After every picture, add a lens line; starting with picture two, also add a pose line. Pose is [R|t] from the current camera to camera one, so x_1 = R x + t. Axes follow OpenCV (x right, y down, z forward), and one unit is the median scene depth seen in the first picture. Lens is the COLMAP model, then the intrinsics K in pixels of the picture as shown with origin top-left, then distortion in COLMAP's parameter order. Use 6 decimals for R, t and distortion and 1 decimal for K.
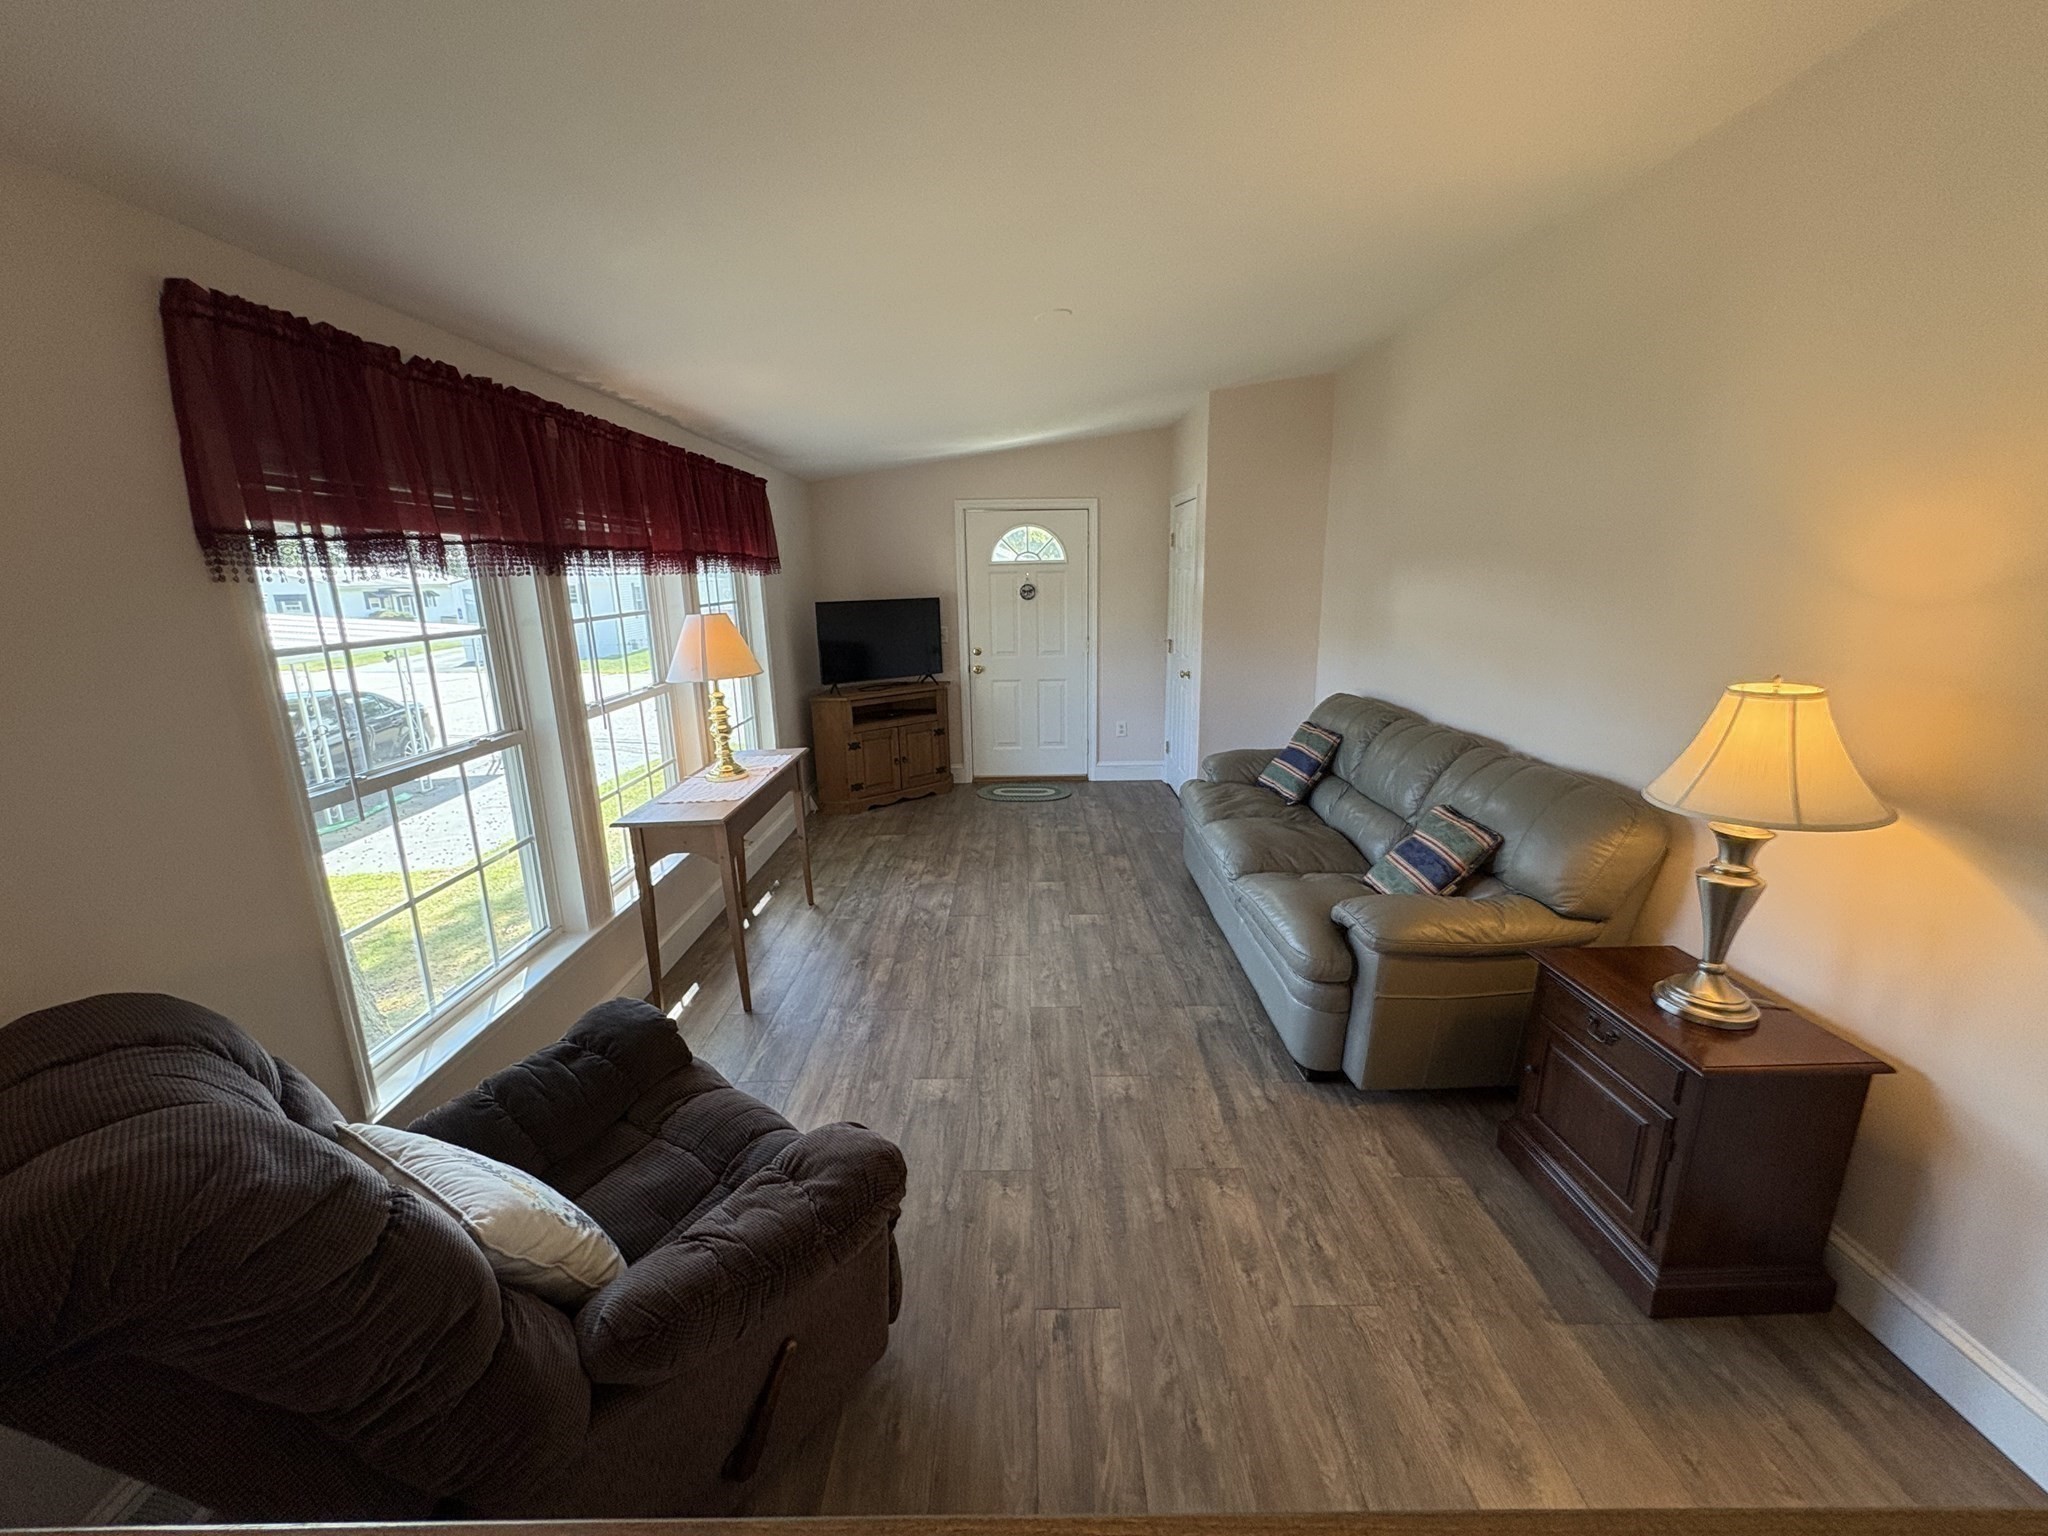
lens RADIAL K [[816.2, 0, 1024.0], [0, 816.2, 768.0], [0, 0, 1]] dist [0.000250, -0.000037]
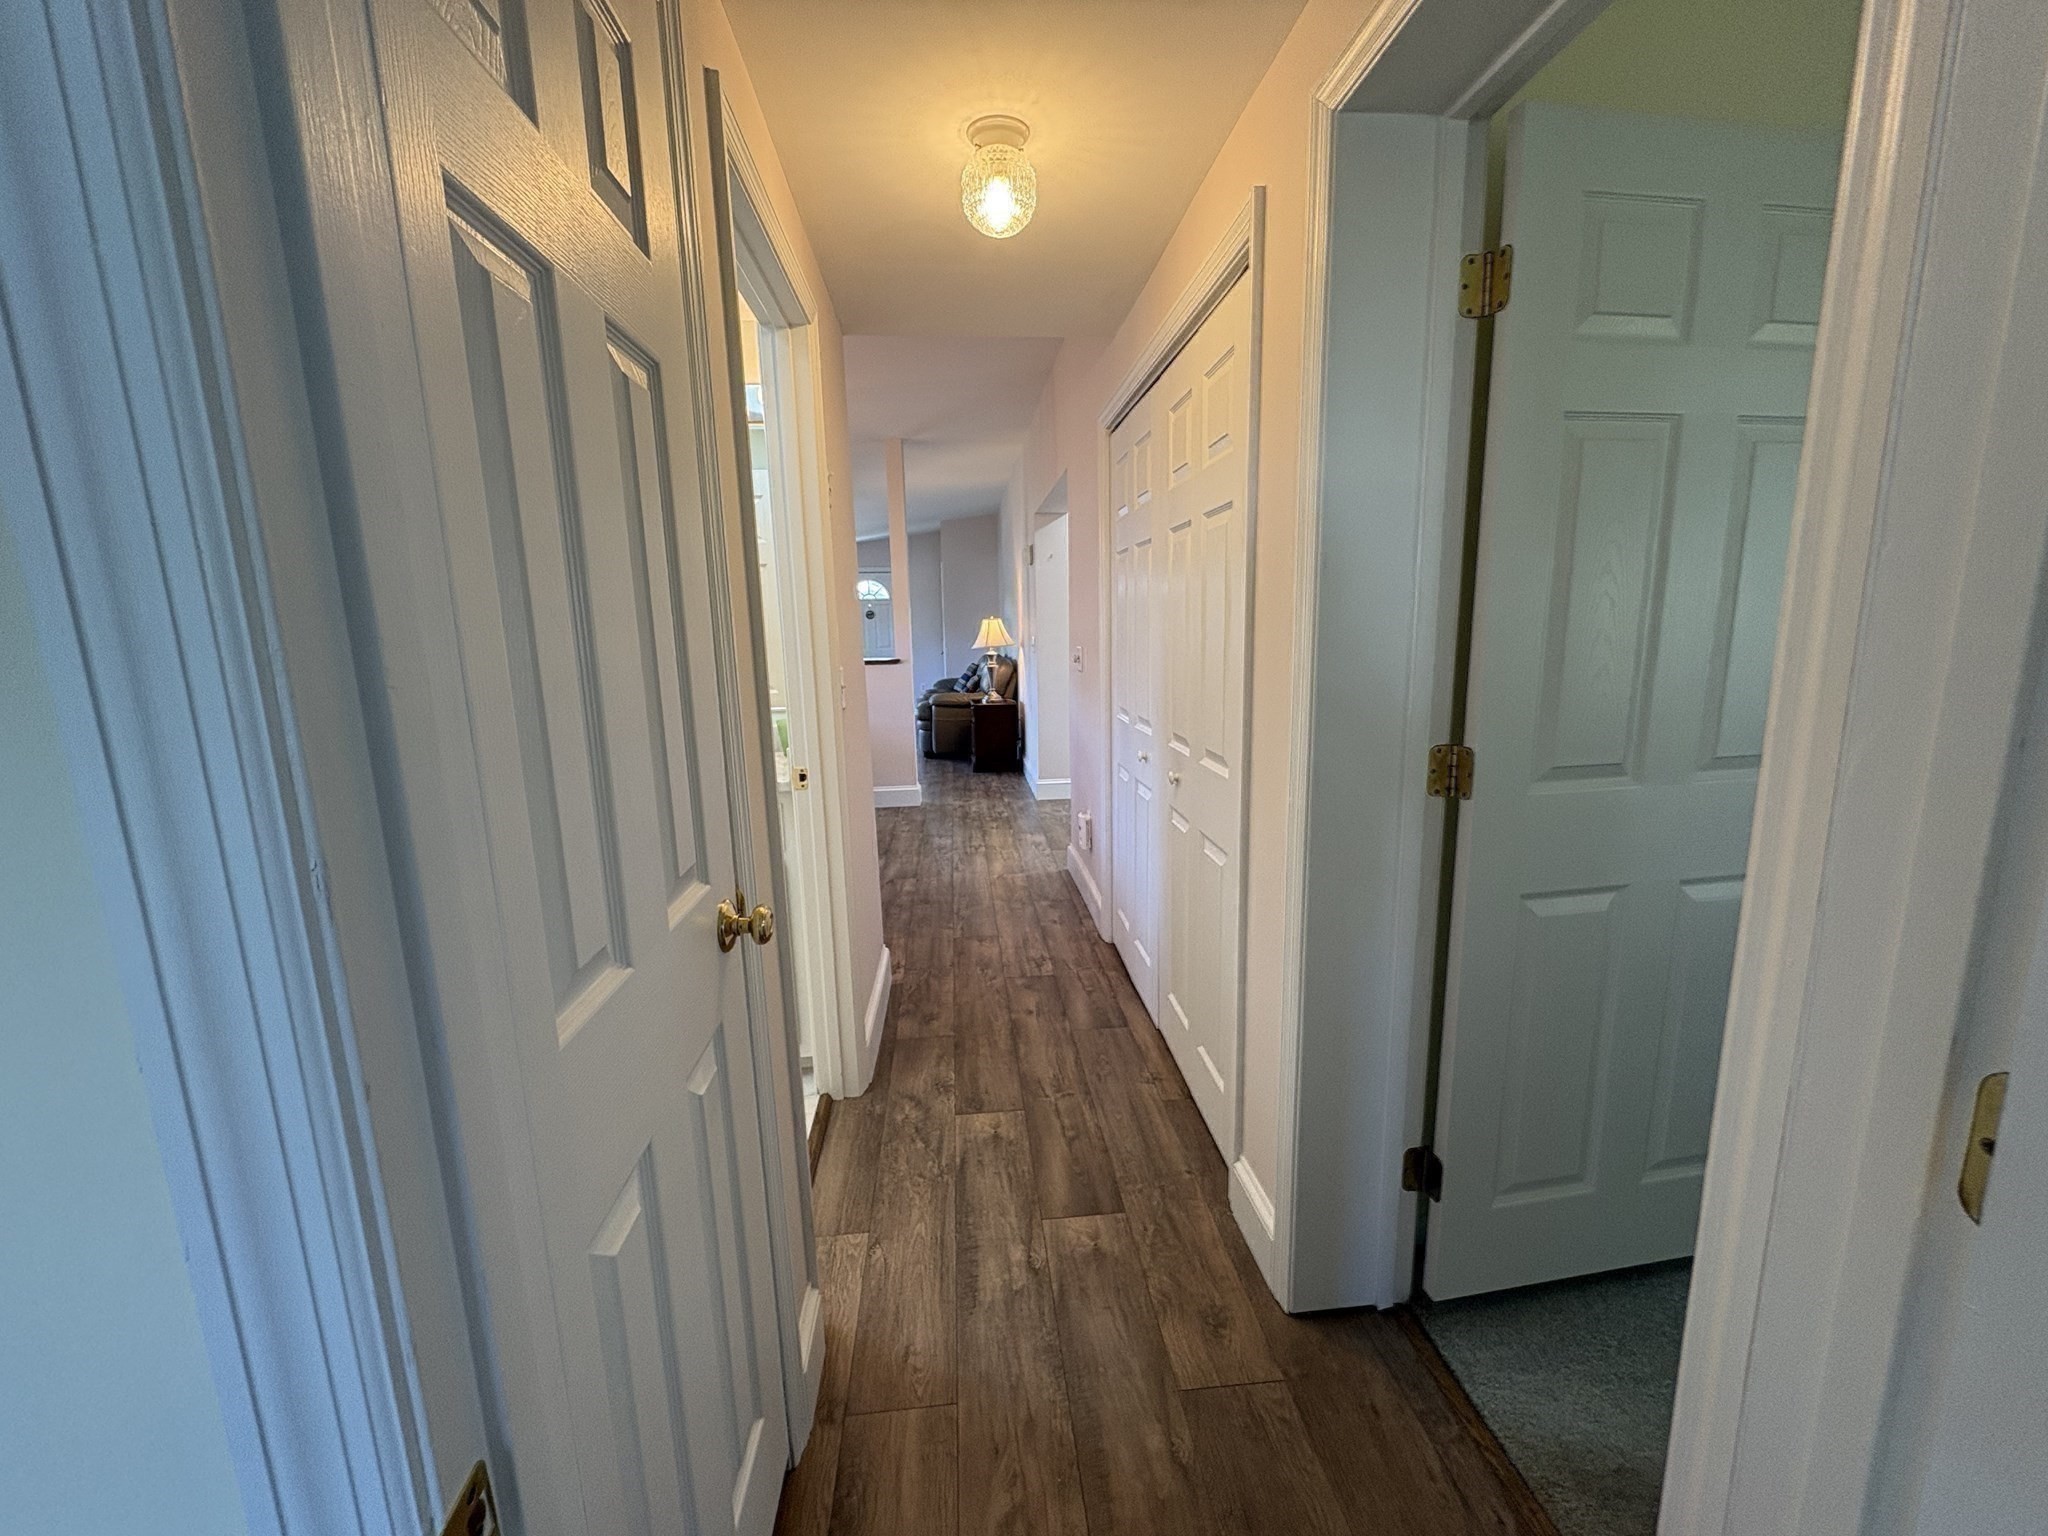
lens RADIAL K [[816.2, 0, 1024.0], [0, 816.2, 768.0], [0, 0, 1]] dist [0.000250, -0.000037]
pose [[0.996260, -0.019220, 0.084247, 0.339756], [0.024098, 0.998068, -0.057270, 0.450297], [-0.082983, 0.059086, 0.994798, -1.555324]]
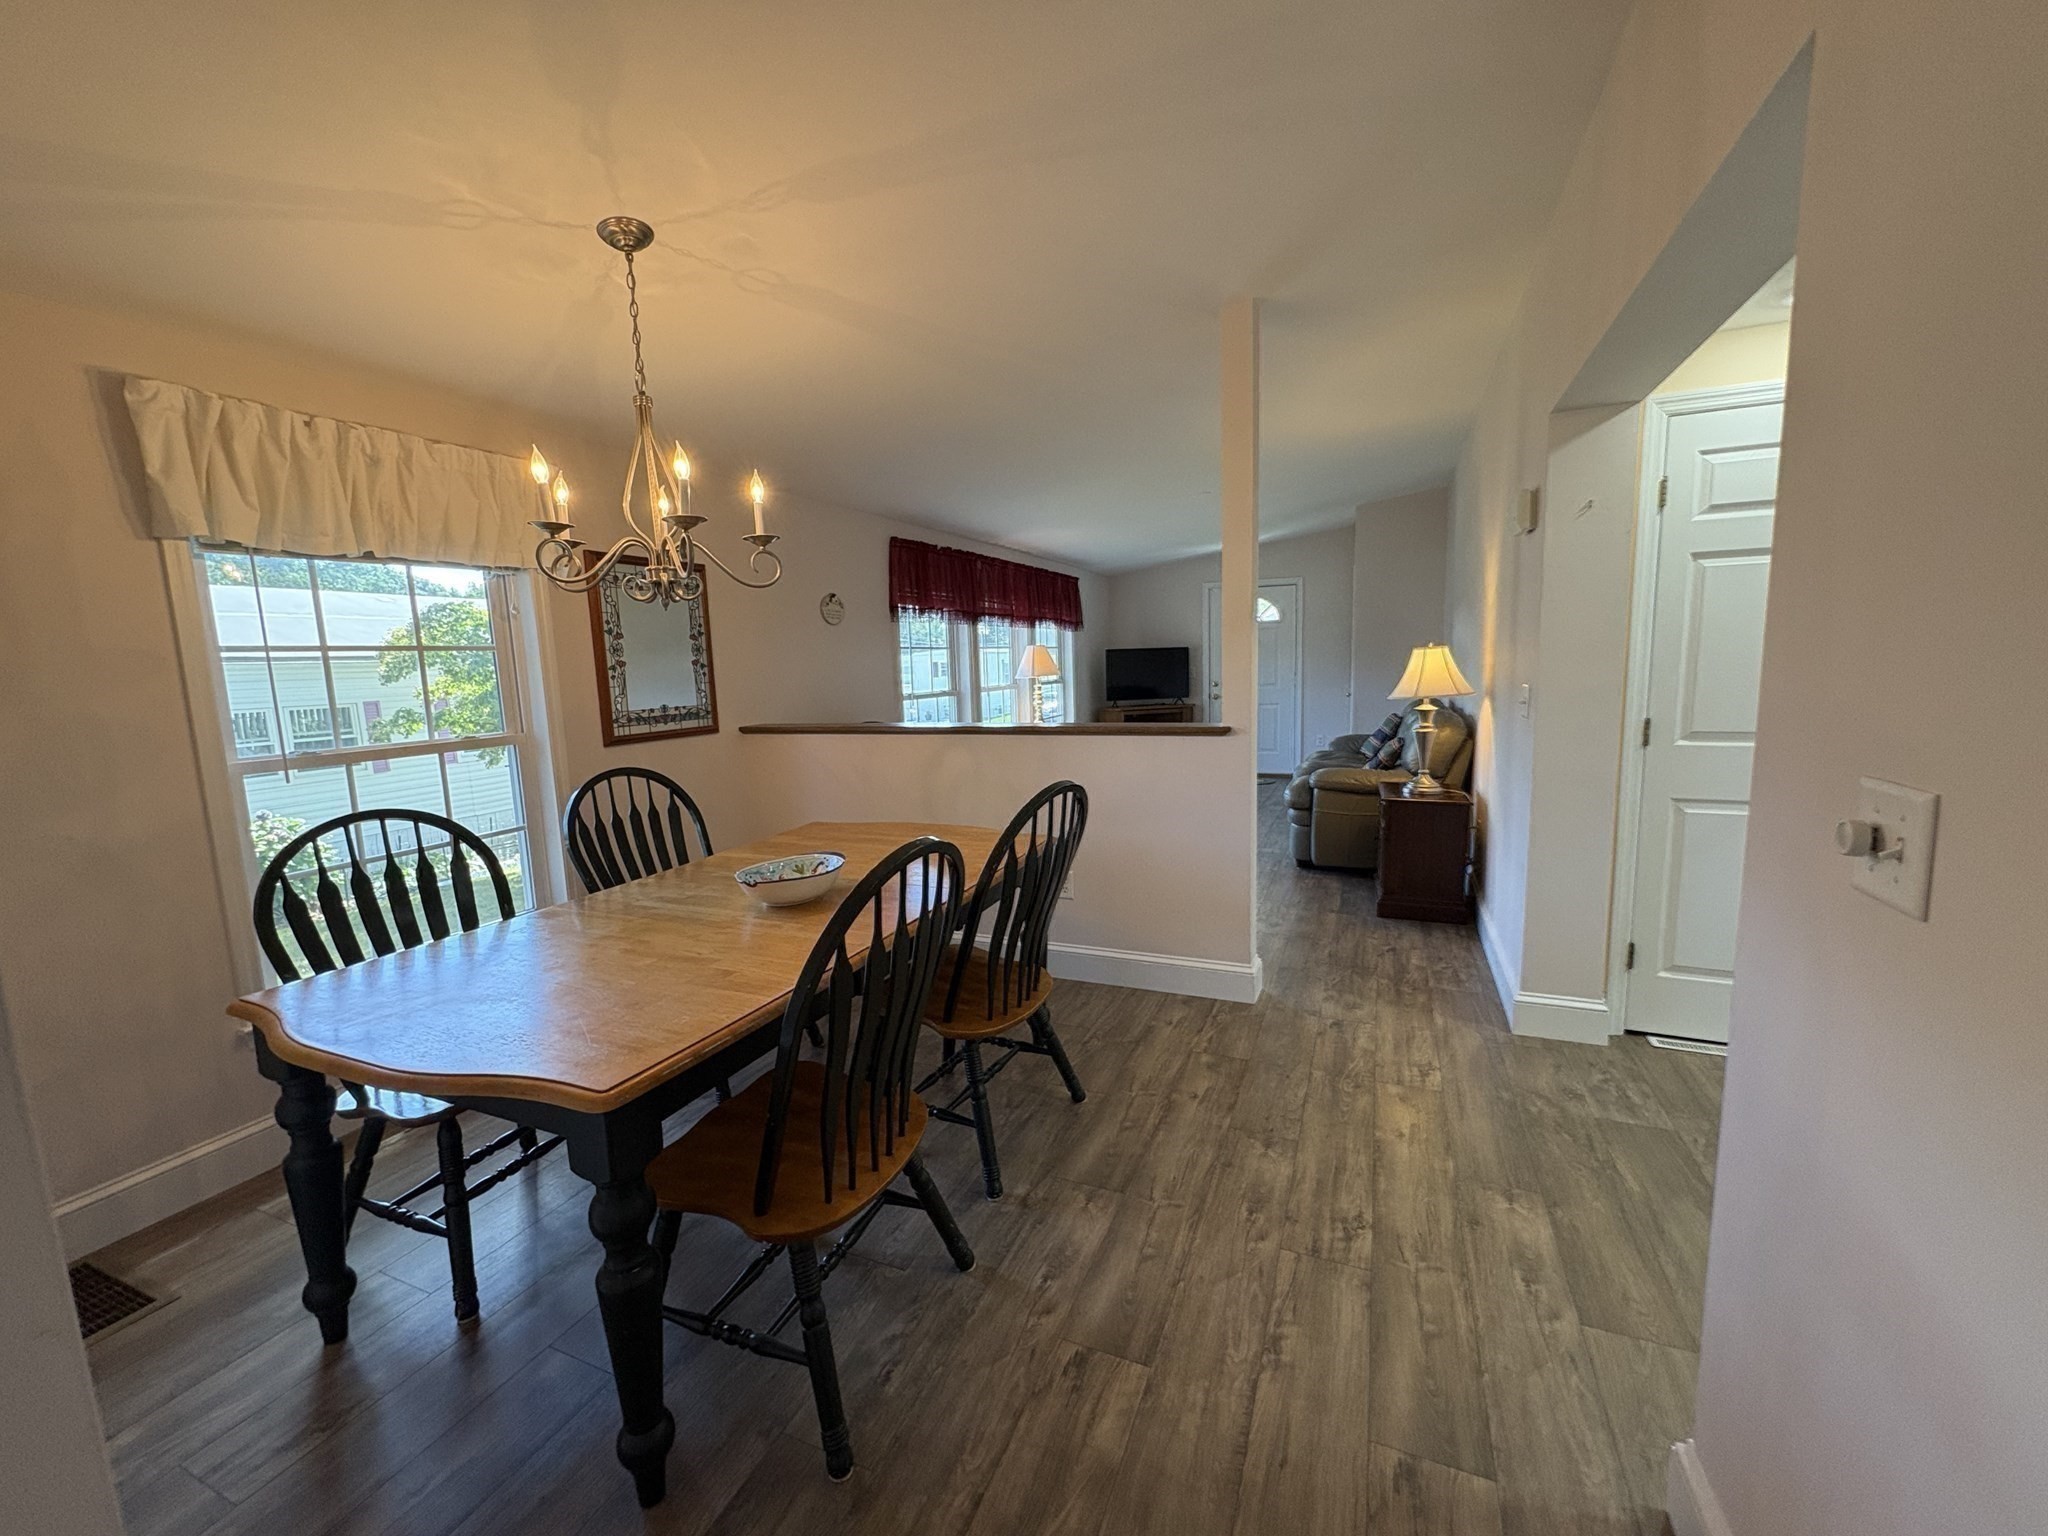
lens RADIAL K [[816.2, 0, 1024.0], [0, 816.2, 768.0], [0, 0, 1]] dist [0.000250, -0.000037]
pose [[0.916618, 0.041333, -0.397622, 0.378568], [-0.078830, 0.993799, -0.078418, 0.259782], [0.391915, 0.103224, 0.914192, -0.788076]]
